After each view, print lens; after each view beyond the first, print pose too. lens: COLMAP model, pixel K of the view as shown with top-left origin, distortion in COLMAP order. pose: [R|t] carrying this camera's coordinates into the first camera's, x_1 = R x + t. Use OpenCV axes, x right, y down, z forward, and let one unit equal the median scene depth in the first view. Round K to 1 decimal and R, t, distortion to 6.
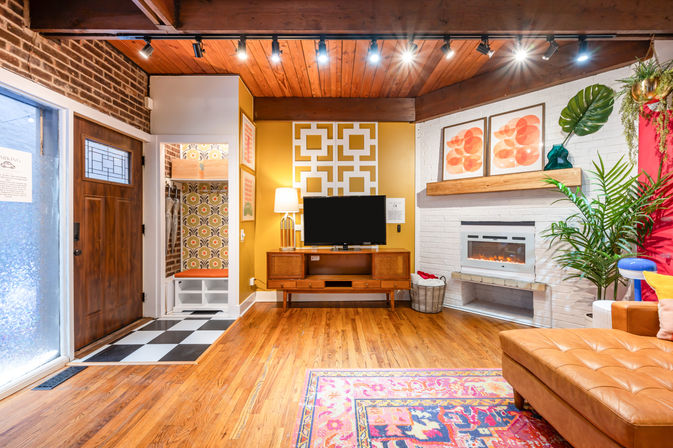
lens RADIAL K [[272.0, 0, 335.1], [0, 272.0, 221.1], [0, 0, 1]] dist [0.000008, -0.000112]
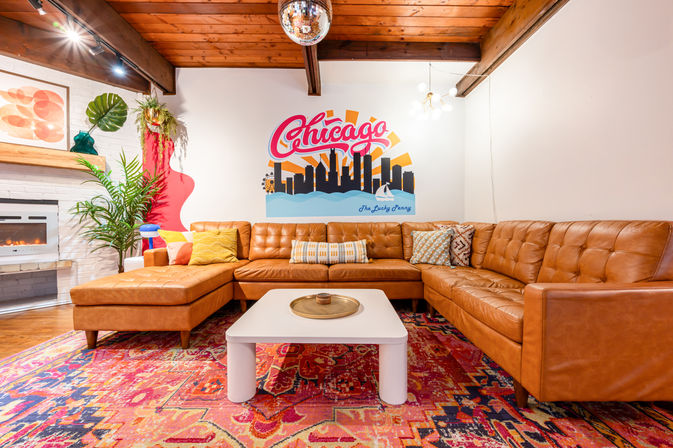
lens RADIAL K [[267.5, 0, 337.4], [0, 267.5, 223.8], [0, 0, 1]] dist [0.000152, 0.000075]
pose [[-0.012106, -0.003995, 0.999919, -0.249411], [0.007321, 0.999965, 0.004084, 0.086059], [-0.999900, 0.007370, -0.012076, -0.016625]]
